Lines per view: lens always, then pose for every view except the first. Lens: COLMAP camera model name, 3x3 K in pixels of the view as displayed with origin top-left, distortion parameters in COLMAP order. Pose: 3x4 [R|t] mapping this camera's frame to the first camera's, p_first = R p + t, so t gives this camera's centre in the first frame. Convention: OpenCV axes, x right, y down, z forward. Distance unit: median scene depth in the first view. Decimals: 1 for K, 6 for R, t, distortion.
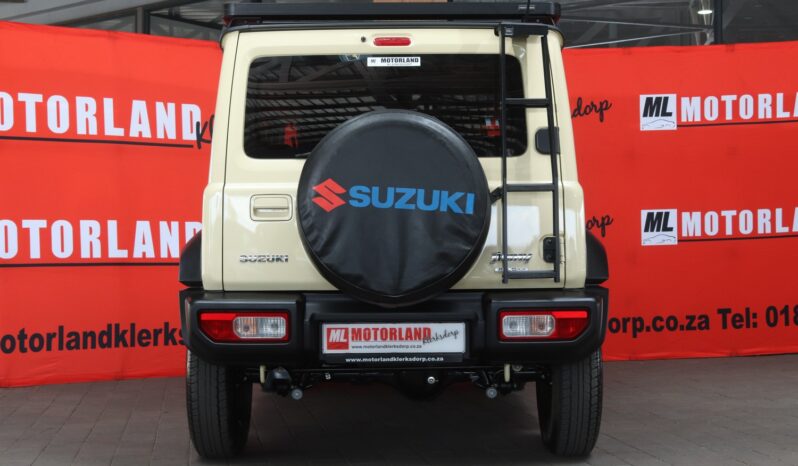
lens RADIAL K [[1252.0, 0, 395.9], [0, 1252.0, 234.7], [0, 0, 1]] dist [-0.026650, 0.000000]
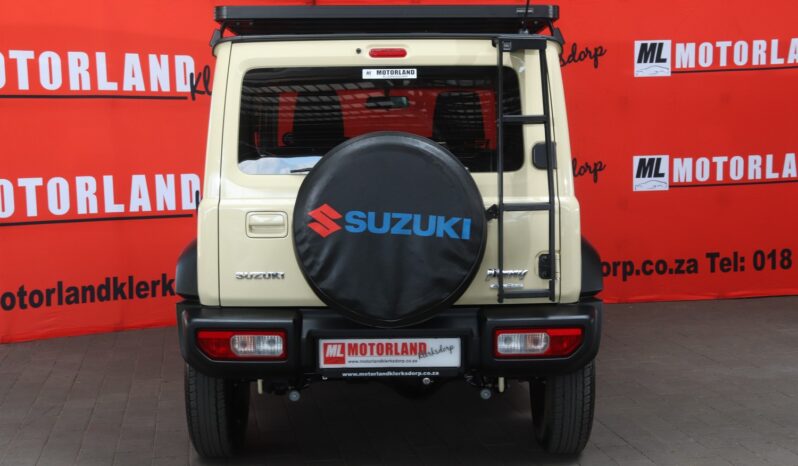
lens RADIAL K [[1220.6, 0, 401.1], [0, 1220.6, 228.0], [0, 0, 1]] dist [-0.025268, 0.000000]
pose [[0.999944, -0.000691, 0.010586, -0.002889], [-0.000530, 0.993373, 0.114930, -0.130115], [-0.010595, -0.114930, 0.993317, 0.032696]]
